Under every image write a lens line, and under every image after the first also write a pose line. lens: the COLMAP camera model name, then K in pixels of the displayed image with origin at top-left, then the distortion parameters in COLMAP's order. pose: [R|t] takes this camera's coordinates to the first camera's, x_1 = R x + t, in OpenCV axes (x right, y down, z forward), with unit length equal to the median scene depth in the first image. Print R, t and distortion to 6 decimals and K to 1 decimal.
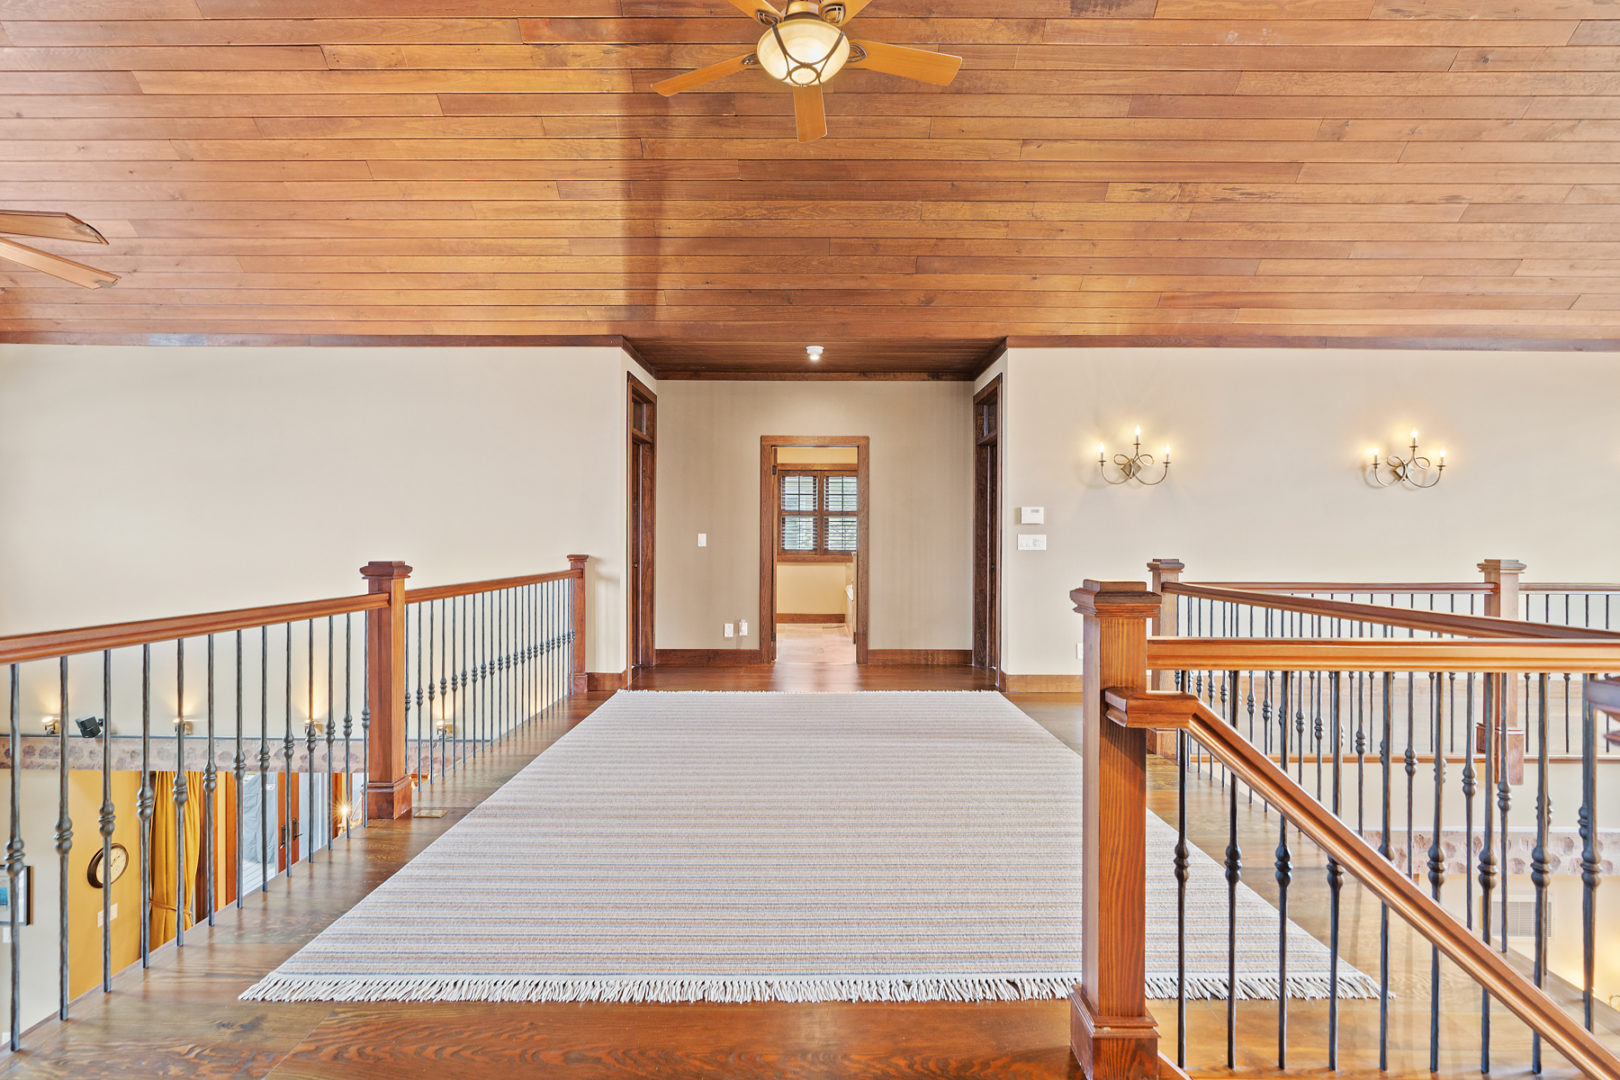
lens RADIAL K [[735.0, 0, 798.1], [0, 735.0, 542.8], [0, 0, 1]] dist [-0.009103, 0.004564]
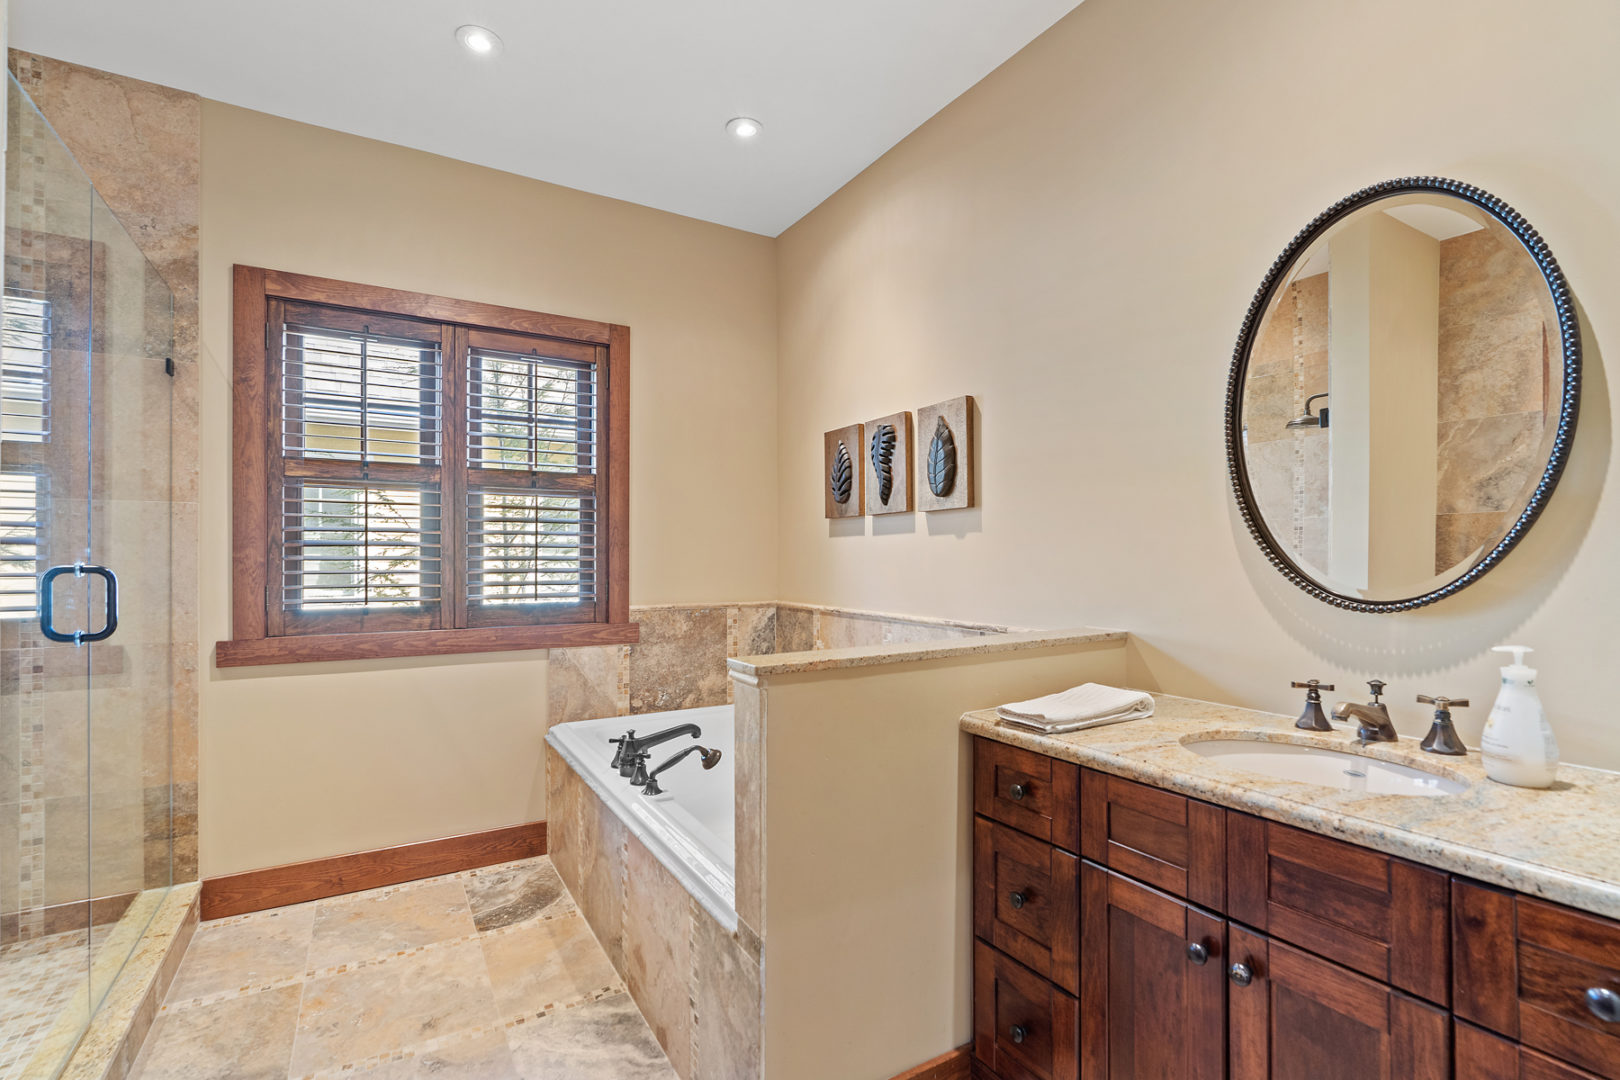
lens RADIAL K [[735.0, 0, 778.5], [0, 735.0, 551.5], [0, 0, 1]] dist [-0.009103, 0.004564]
pose [[0.857606, -0.005218, 0.514281, -0.012356], [0.005521, 0.999984, 0.000939, -0.022230], [-0.514278, 0.002034, 0.857621, 1.344758]]
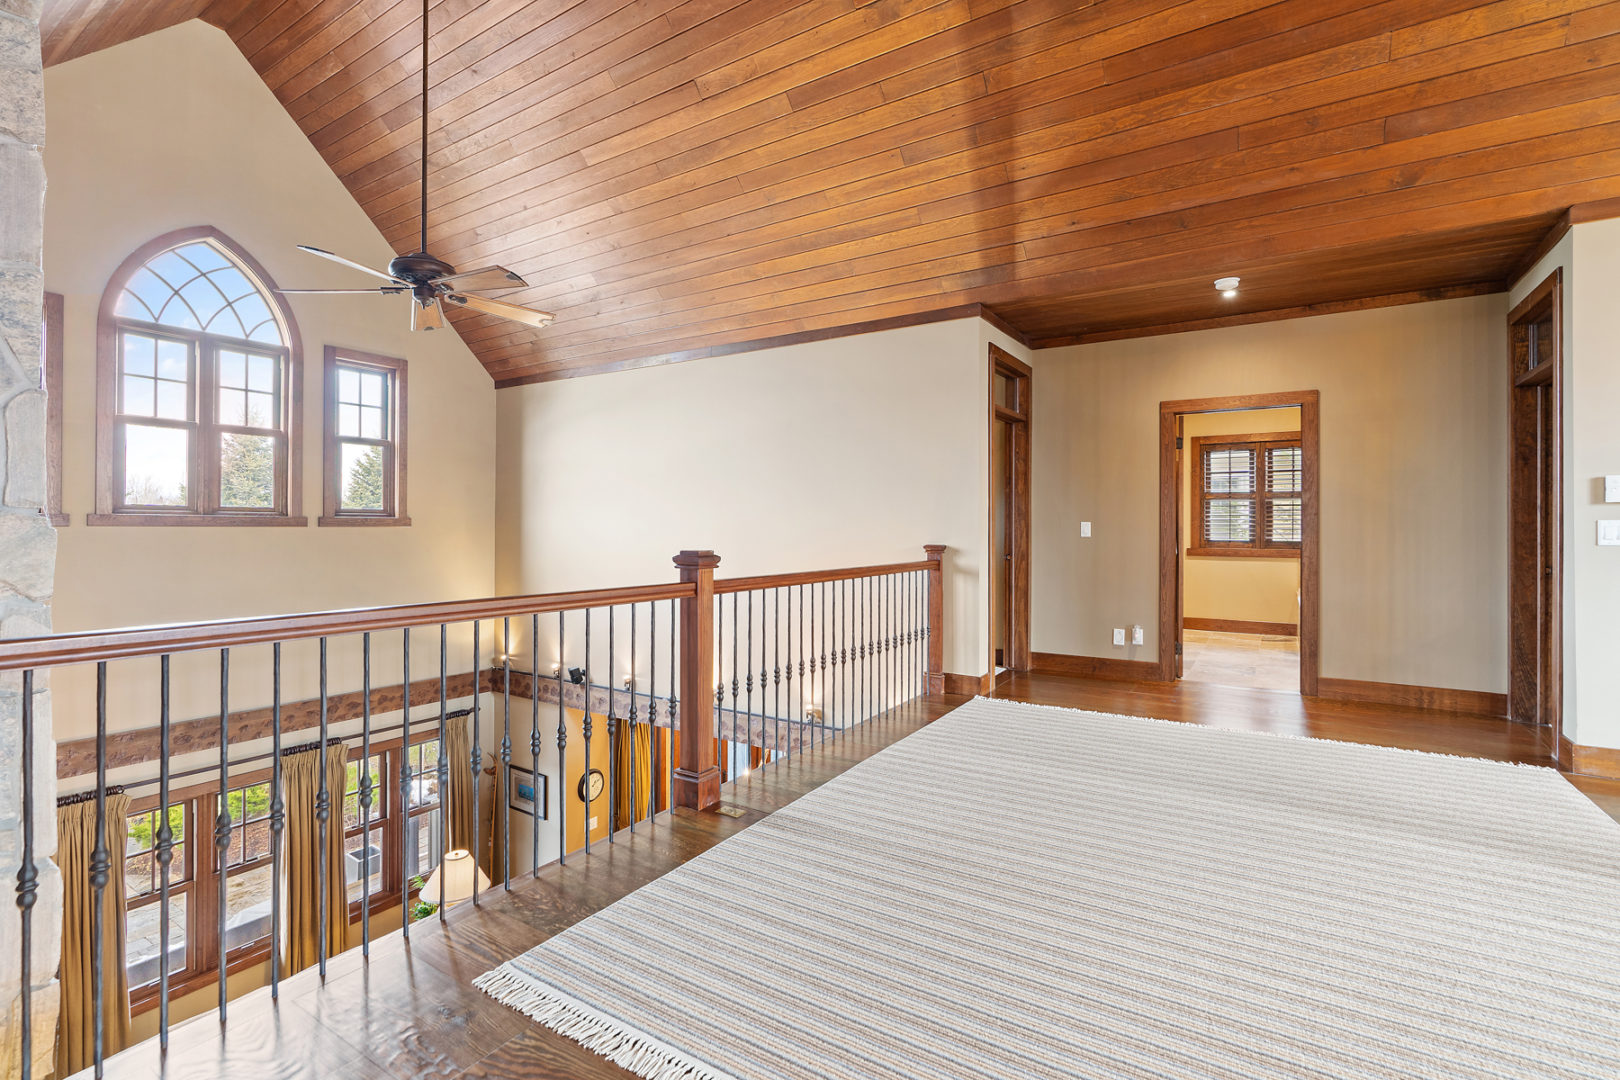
lens RADIAL K [[735.0, 0, 812.2], [0, 735.0, 524.7], [0, 0, 1]] dist [-0.009103, 0.004564]
pose [[0.852623, -0.003342, -0.522516, 0.059887], [-0.001872, 0.999954, -0.009451, -0.000720], [0.522523, 0.009037, 0.852577, 0.134136]]
